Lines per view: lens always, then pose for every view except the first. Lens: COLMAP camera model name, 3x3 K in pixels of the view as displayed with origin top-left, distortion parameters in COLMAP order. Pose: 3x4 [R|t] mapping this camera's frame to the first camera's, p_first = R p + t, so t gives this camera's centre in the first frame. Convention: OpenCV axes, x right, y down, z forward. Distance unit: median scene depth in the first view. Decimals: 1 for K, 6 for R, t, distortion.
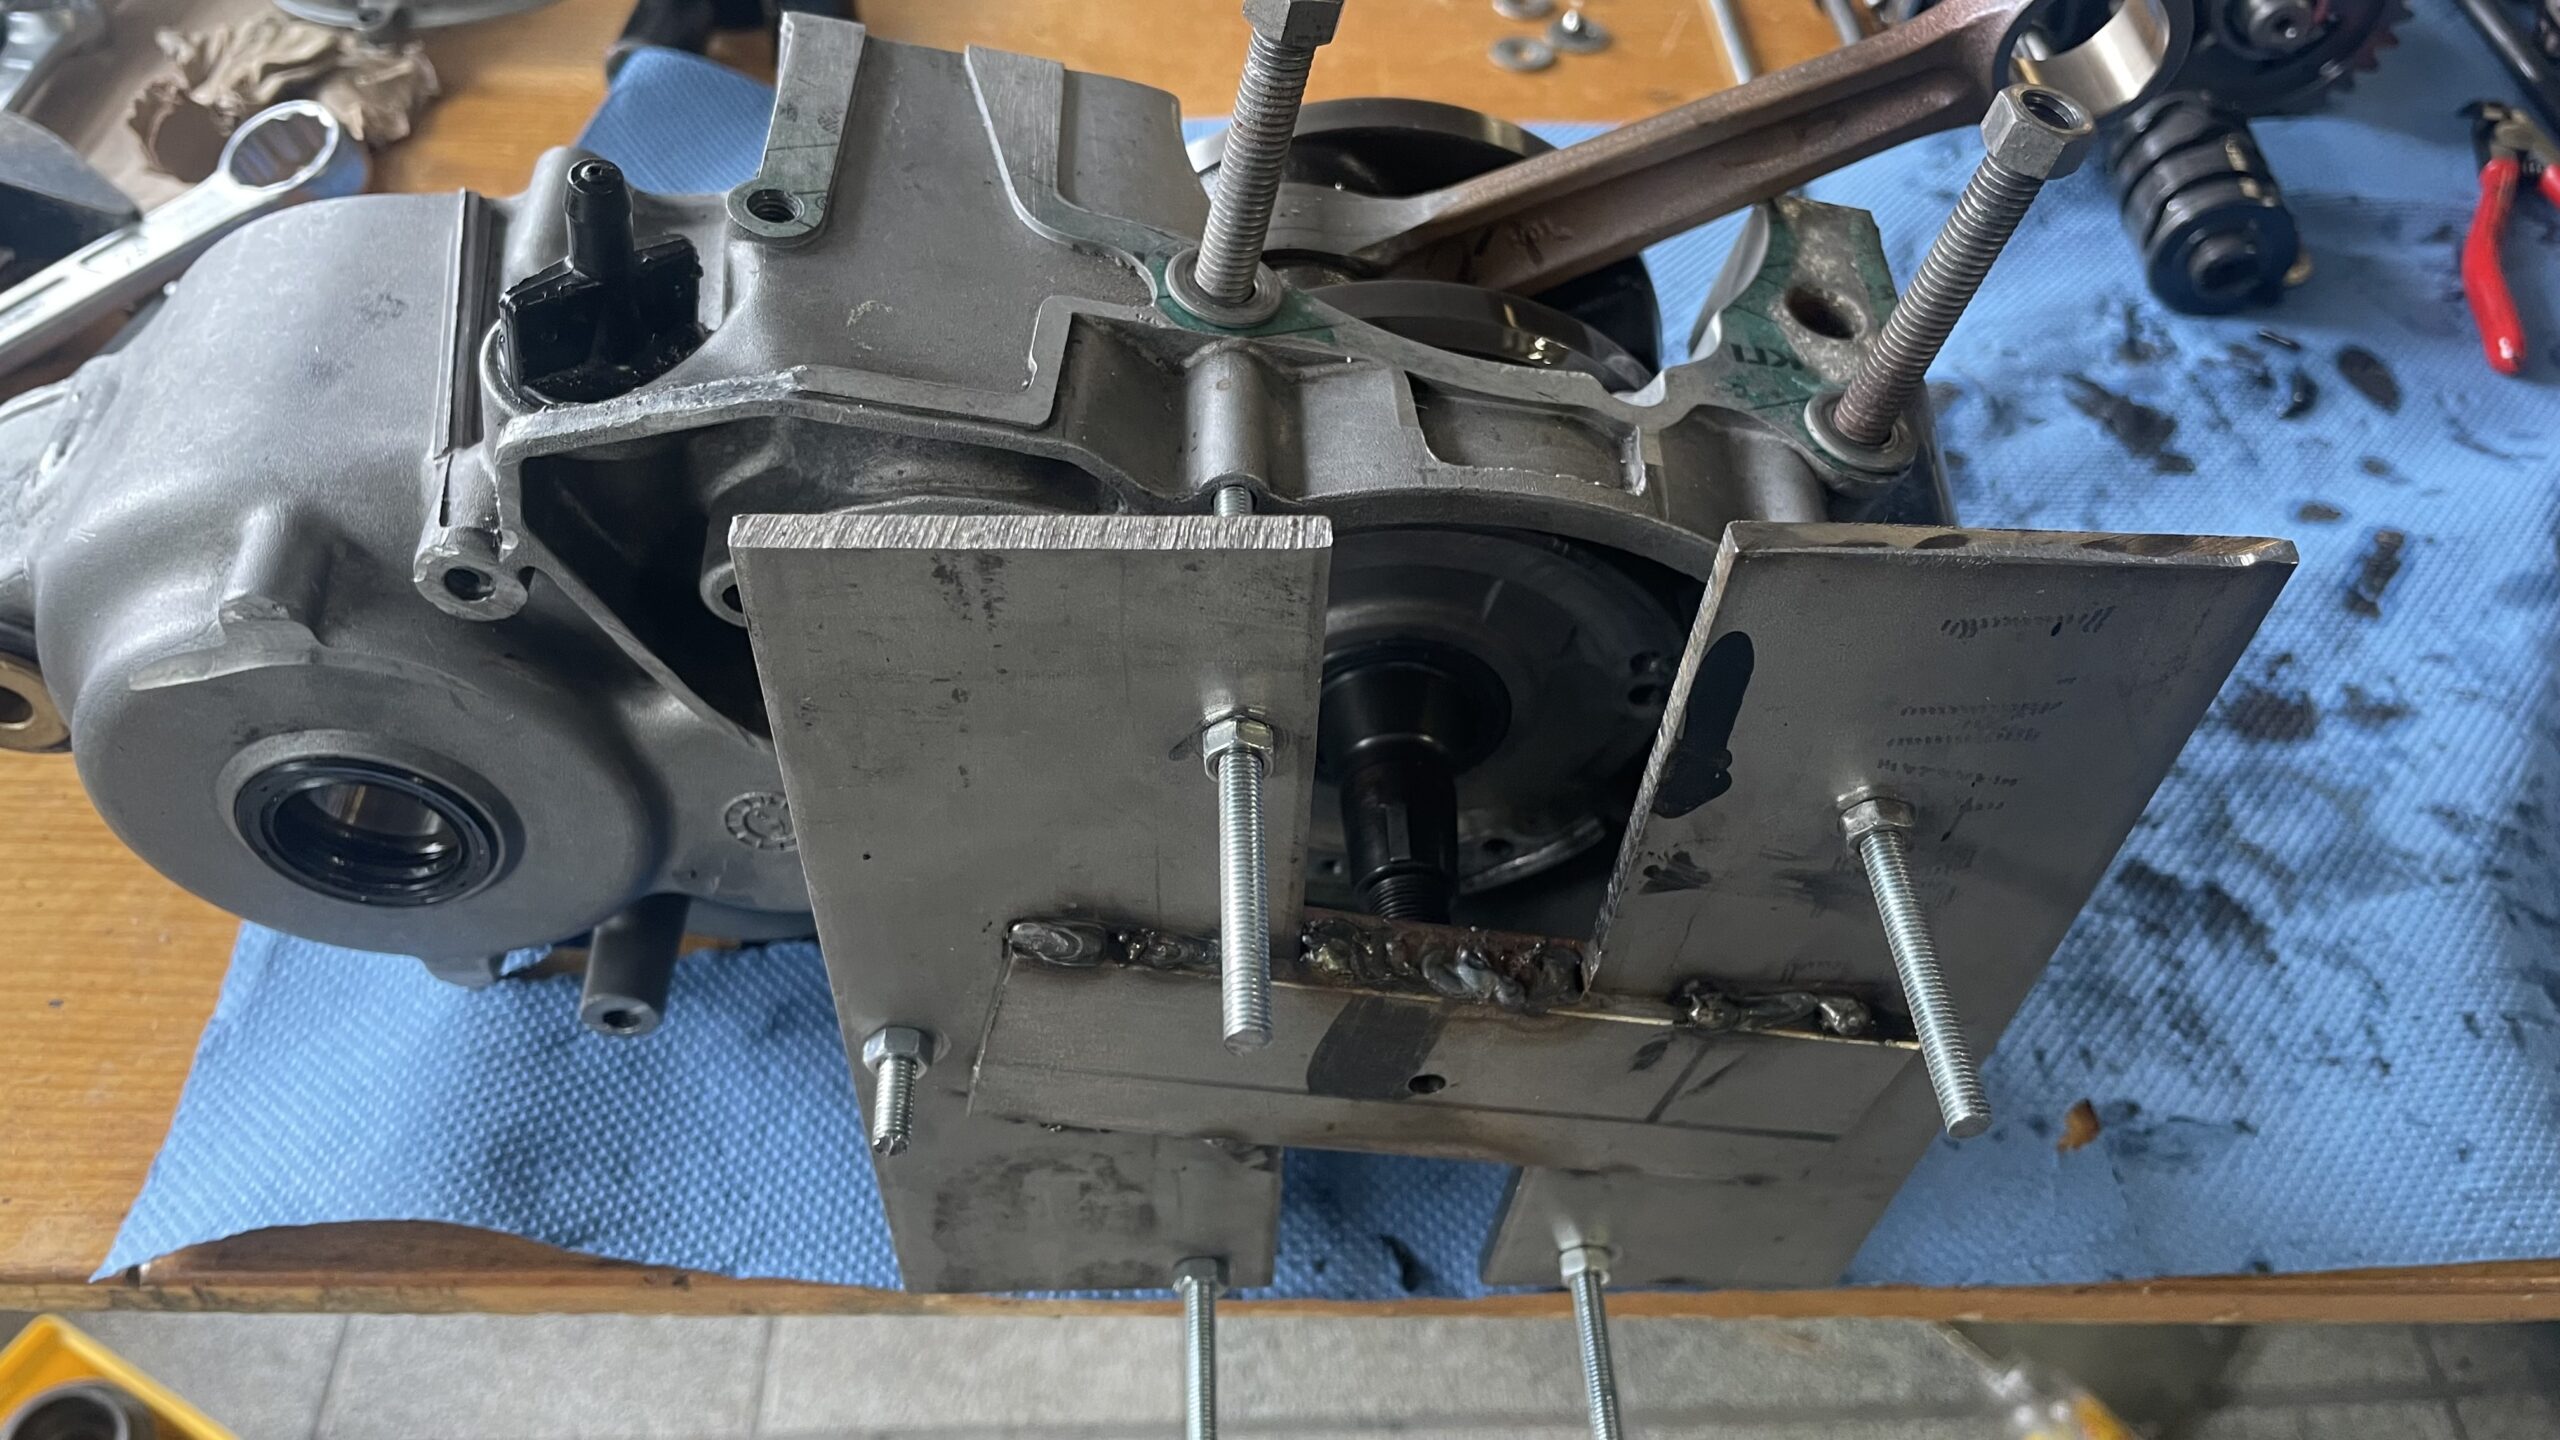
lens RADIAL K [[1989.9, 0, 1277.4], [0, 1989.9, 688.0], [0, 0, 1]] dist [0.076912, -0.132608]
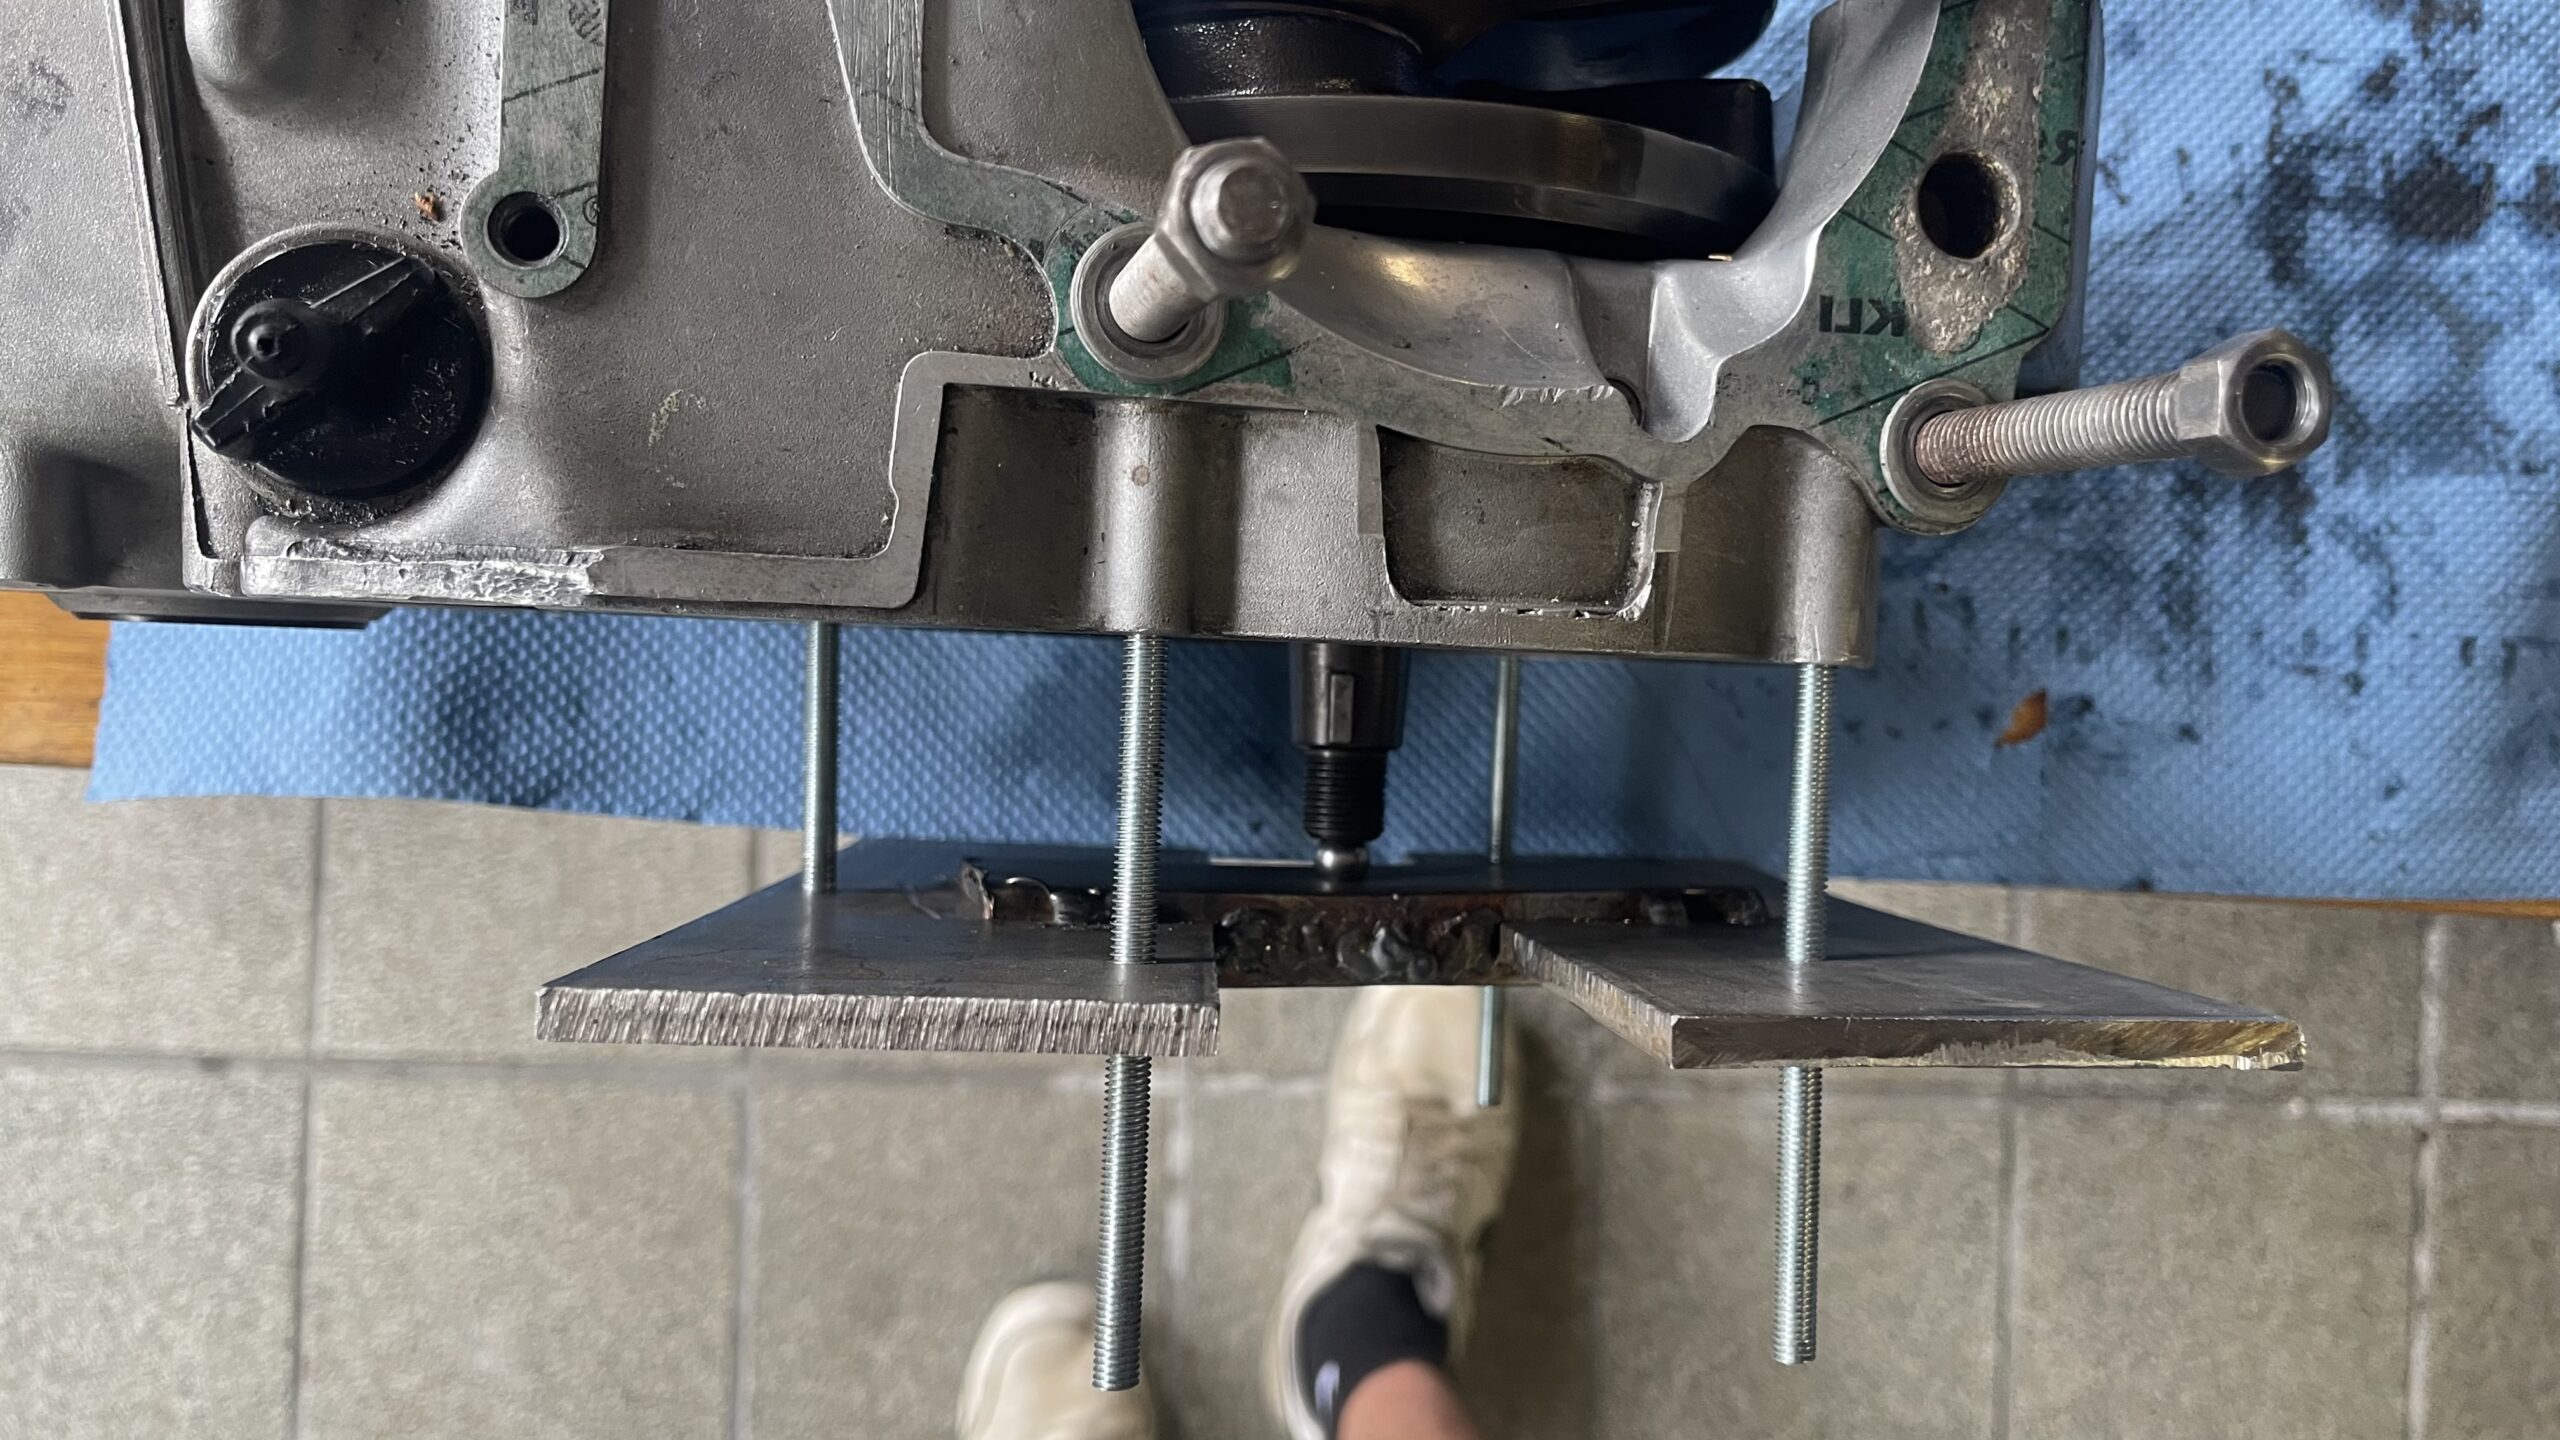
lens RADIAL K [[1993.5, 0, 1299.2], [0, 1993.5, 728.6], [0, 0, 1]] dist [0.069418, -0.116608]
pose [[0.997104, 0.074382, 0.015832, 0.022223], [-0.065418, 0.732761, 0.677335, -0.449896], [0.038780, -0.676409, 0.735505, 0.254118]]
